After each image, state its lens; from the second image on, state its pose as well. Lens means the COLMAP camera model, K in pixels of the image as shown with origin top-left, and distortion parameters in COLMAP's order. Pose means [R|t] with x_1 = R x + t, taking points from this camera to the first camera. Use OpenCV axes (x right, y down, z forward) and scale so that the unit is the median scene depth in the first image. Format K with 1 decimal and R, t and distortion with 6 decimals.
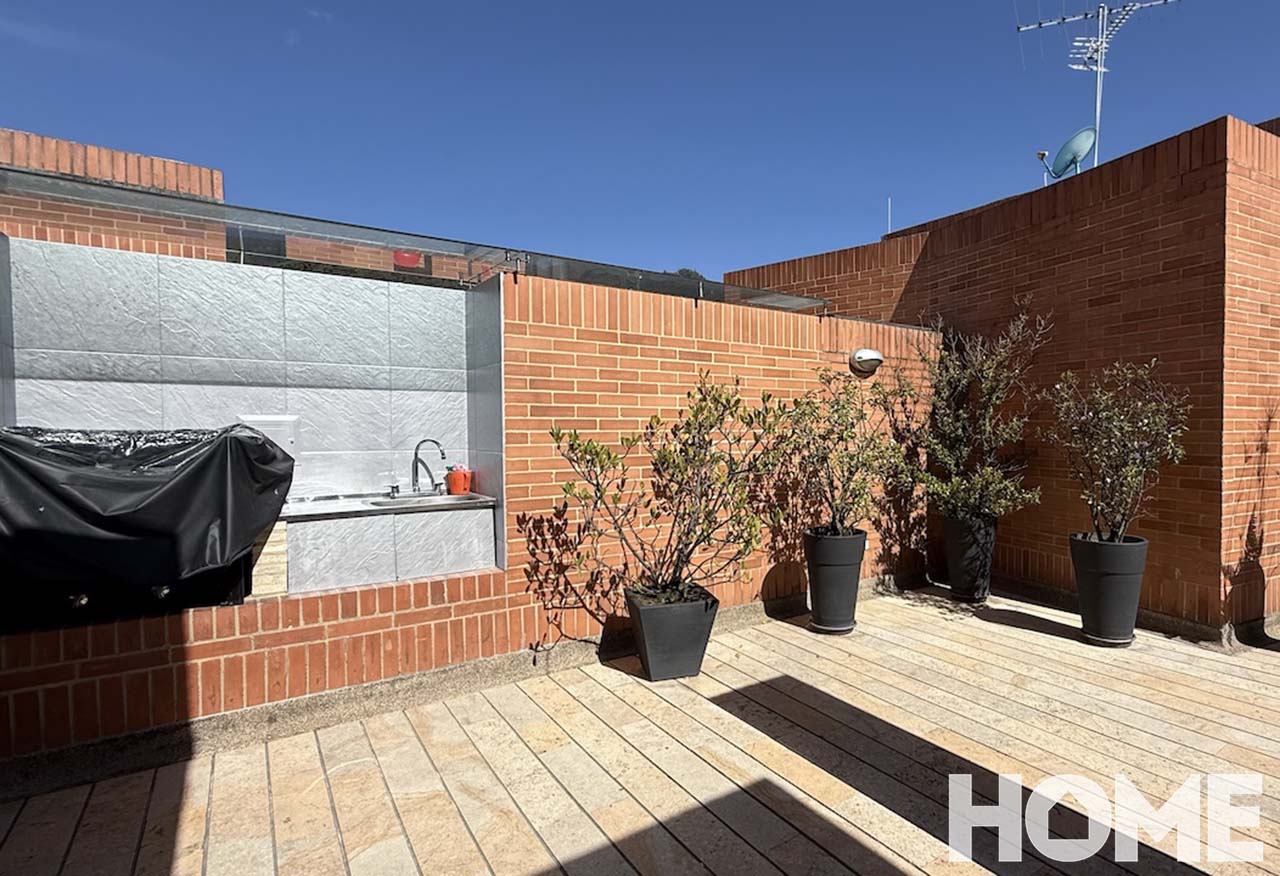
lens RADIAL K [[656.7, 0, 737.2], [0, 656.7, 445.3], [0, 0, 1]] dist [0.002452, -0.000196]
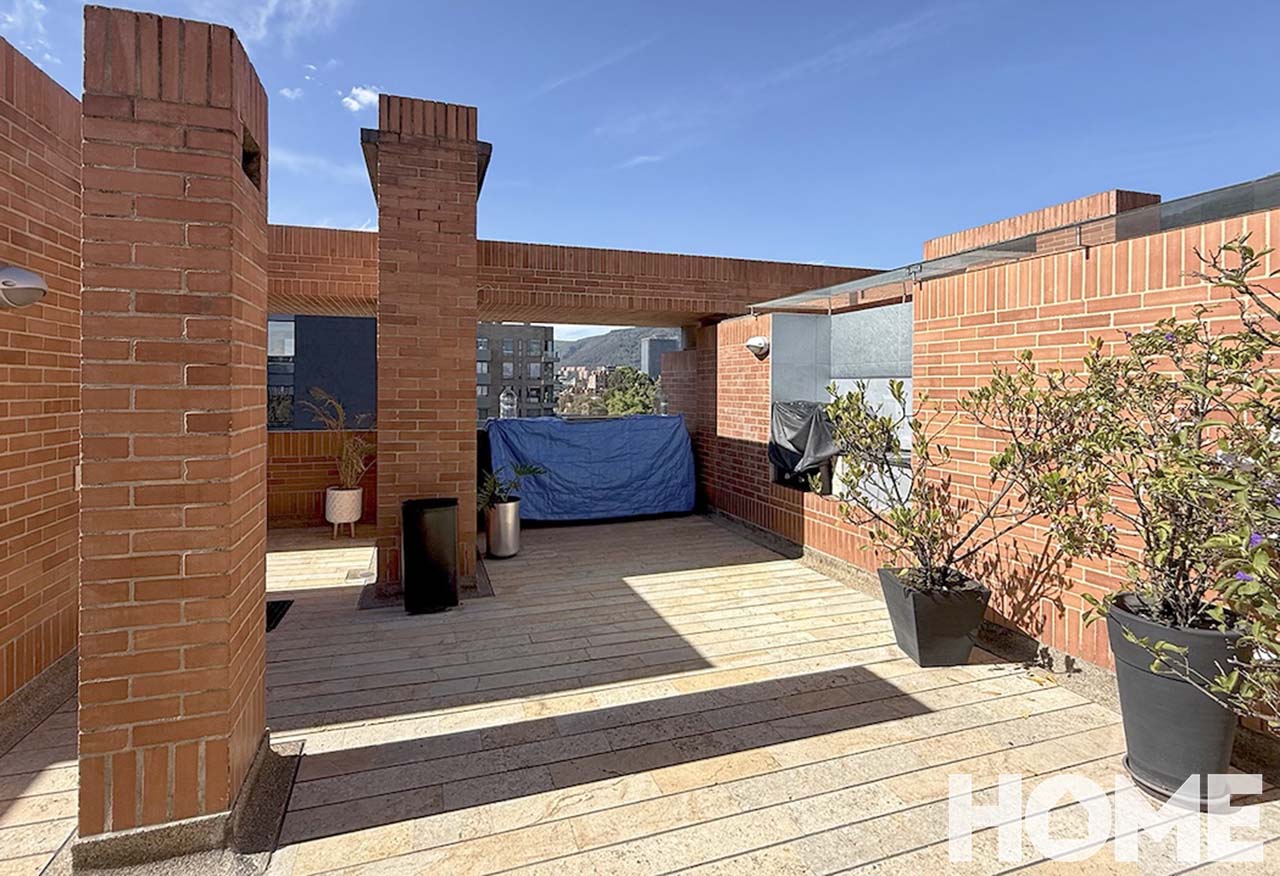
lens RADIAL K [[661.5, 0, 659.5], [0, 661.5, 391.5], [0, 0, 1]] dist [-0.002450, -0.000090]
pose [[-0.292089, 0.009285, -0.956346, 0.945950], [-0.025264, 0.999529, 0.017421, -0.063558], [0.956057, 0.029250, -0.291717, 0.862862]]
